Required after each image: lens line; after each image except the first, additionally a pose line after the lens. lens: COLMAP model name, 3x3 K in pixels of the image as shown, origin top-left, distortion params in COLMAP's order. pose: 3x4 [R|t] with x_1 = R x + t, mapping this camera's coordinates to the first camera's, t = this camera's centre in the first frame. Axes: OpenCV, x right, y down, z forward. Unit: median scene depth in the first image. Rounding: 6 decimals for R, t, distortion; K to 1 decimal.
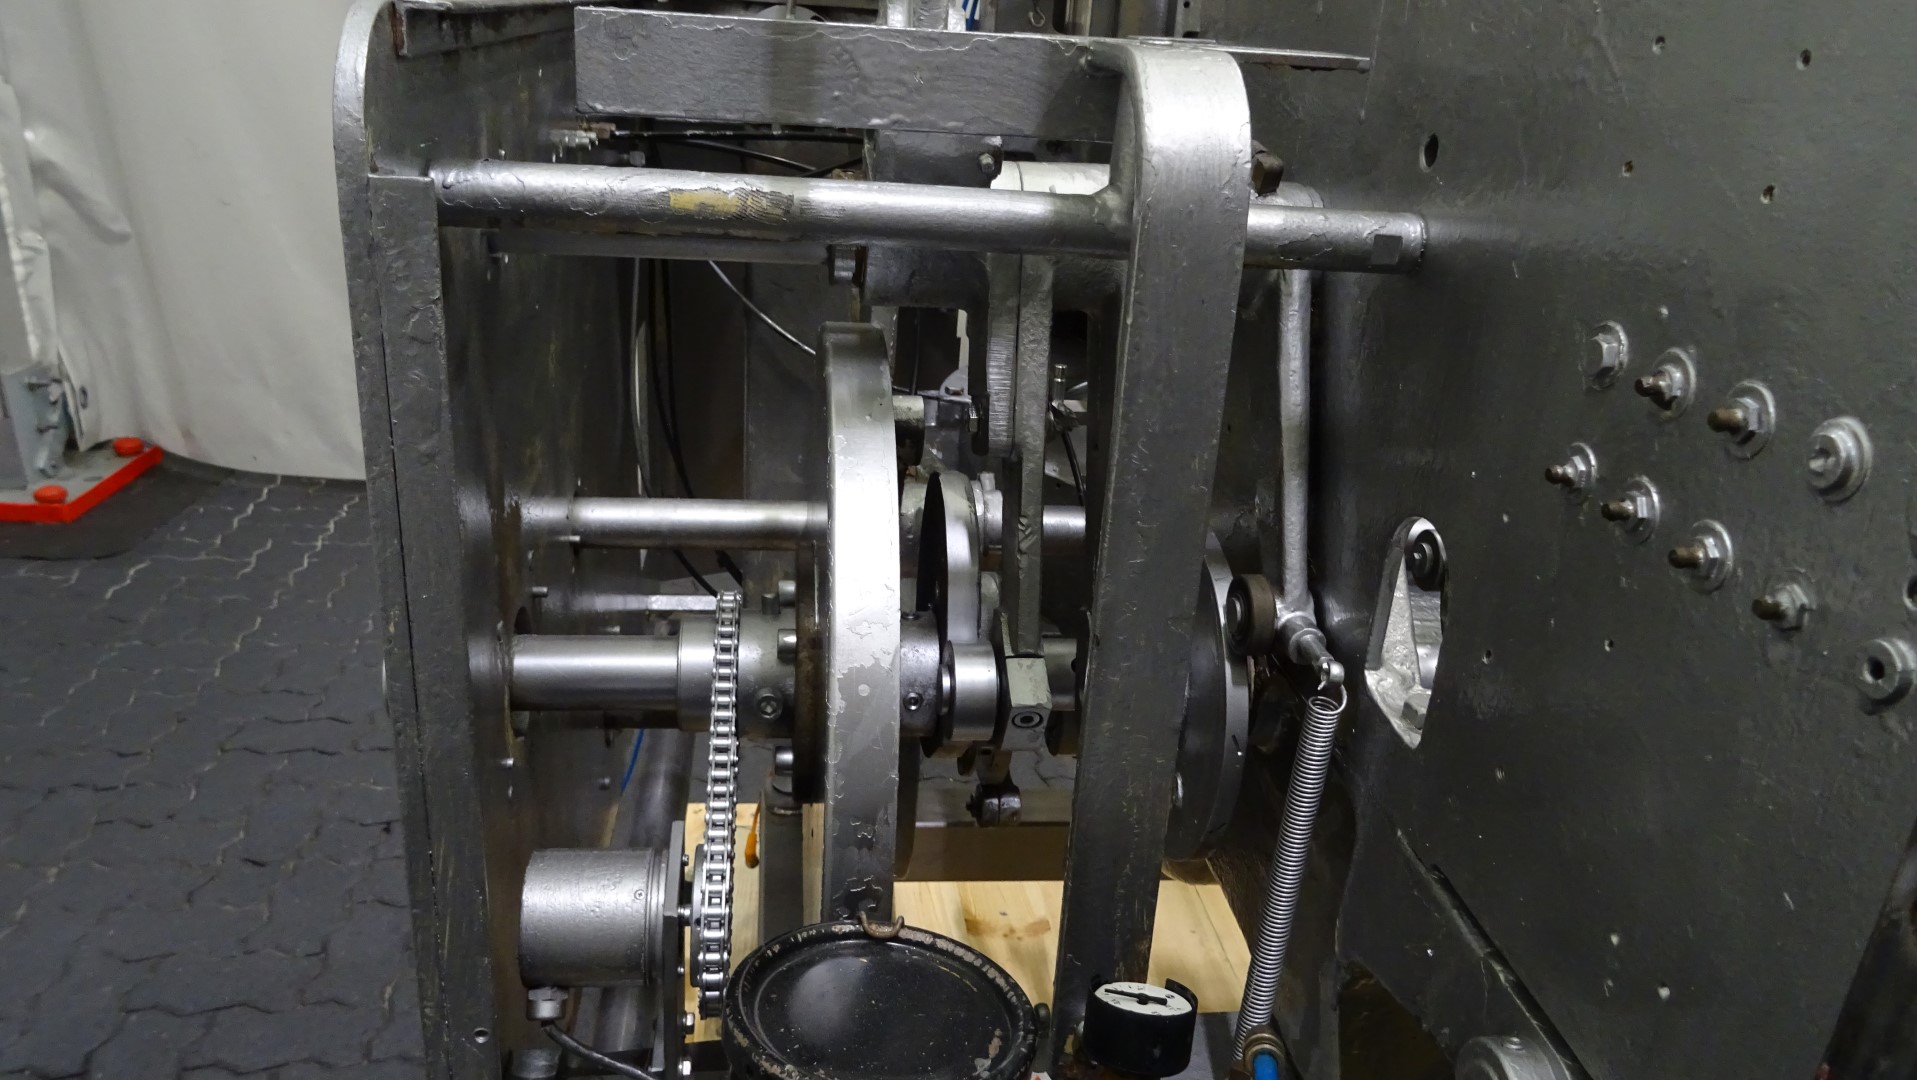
lens RADIAL K [[1389.8, 0, 958.5], [0, 1389.8, 540.0], [0, 0, 1]] dist [0.026923, -0.032506]
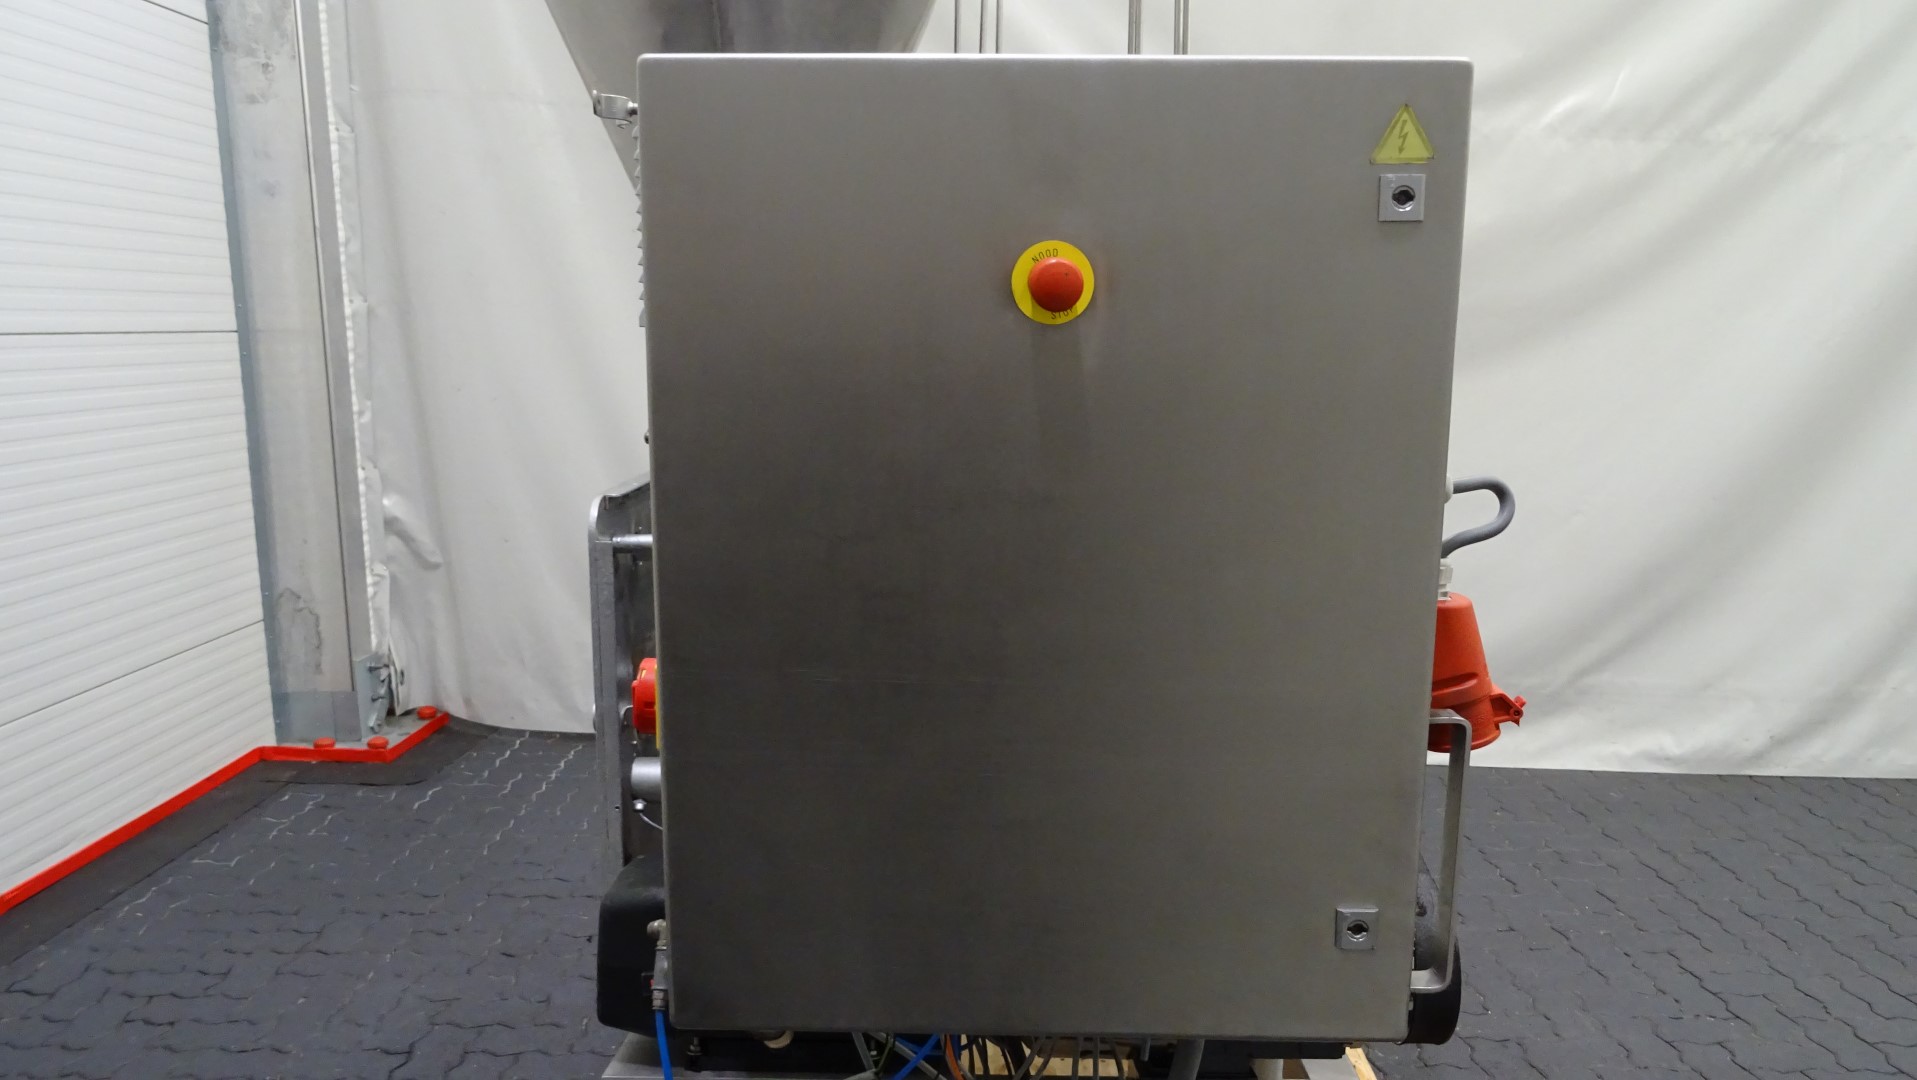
lens RADIAL K [[1389.8, 0, 958.5], [0, 1389.8, 540.0], [0, 0, 1]] dist [0.026923, -0.032506]
pose [[0.989618, -0.036693, -0.138961, 0.144457], [0.005928, 0.976458, -0.215625, 0.074649], [0.143601, 0.212562, 0.966538, -0.337120]]
